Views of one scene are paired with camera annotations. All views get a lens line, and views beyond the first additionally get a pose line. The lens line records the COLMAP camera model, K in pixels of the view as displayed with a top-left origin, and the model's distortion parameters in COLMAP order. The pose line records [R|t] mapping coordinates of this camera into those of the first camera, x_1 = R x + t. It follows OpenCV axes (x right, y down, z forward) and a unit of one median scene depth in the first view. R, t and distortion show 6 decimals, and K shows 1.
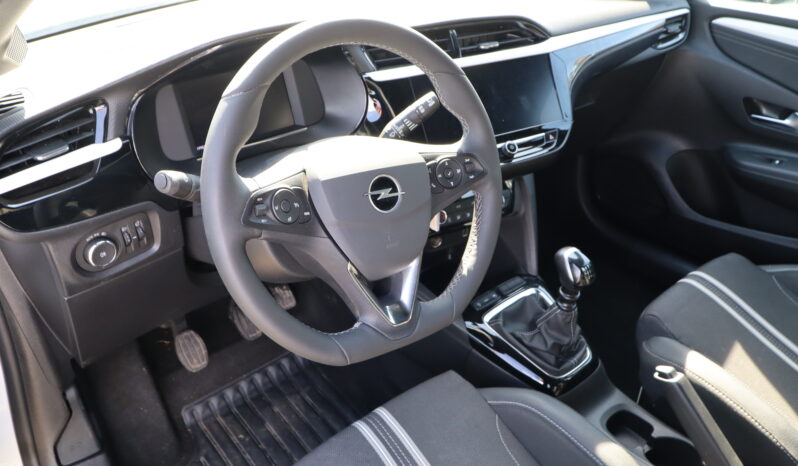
lens RADIAL K [[632.0, 0, 399.0], [0, 632.0, 233.0], [0, 0, 1]] dist [0.007099, -0.002474]
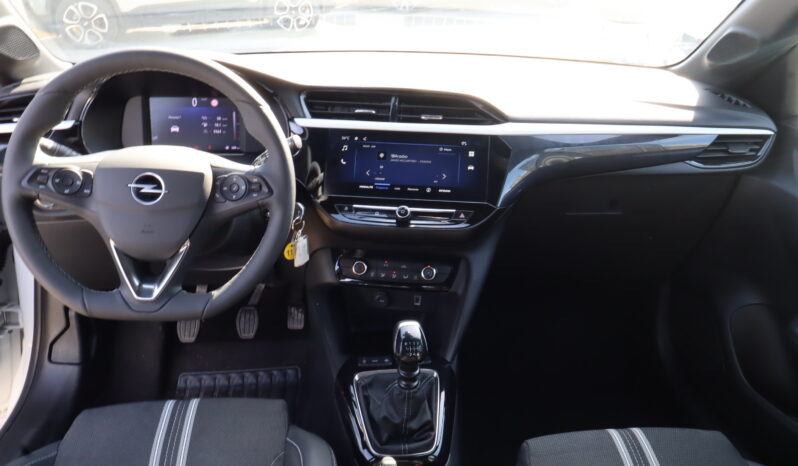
lens RADIAL K [[632.0, 0, 399.0], [0, 632.0, 233.0], [0, 0, 1]] dist [0.007099, -0.002474]
pose [[0.827840, 0.238544, -0.507718, 0.650004], [-0.311563, 0.948166, -0.062524, -0.035541], [0.466486, 0.209946, 0.859252, 0.124503]]
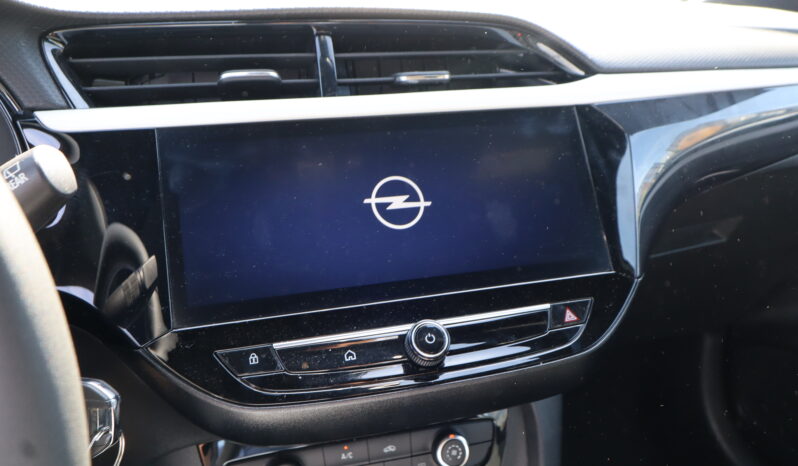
lens RADIAL K [[632.0, 0, 399.0], [0, 632.0, 233.0], [0, 0, 1]] dist [0.007099, -0.002474]
pose [[0.971914, 0.072351, -0.223939, 0.220148], [-0.114523, 0.976703, -0.181484, -0.118980], [0.205591, 0.202033, 0.957557, 0.609215]]
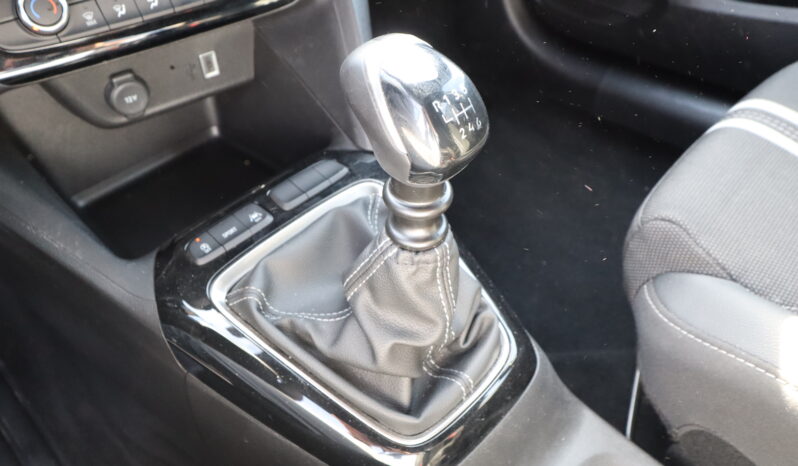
lens RADIAL K [[632.0, 0, 399.0], [0, 632.0, 233.0], [0, 0, 1]] dist [0.007099, -0.002474]
pose [[0.992470, -0.115556, 0.040628, 0.230566], [0.106680, 0.978430, 0.176904, 0.053561], [-0.060194, -0.171237, 0.983389, 0.653028]]
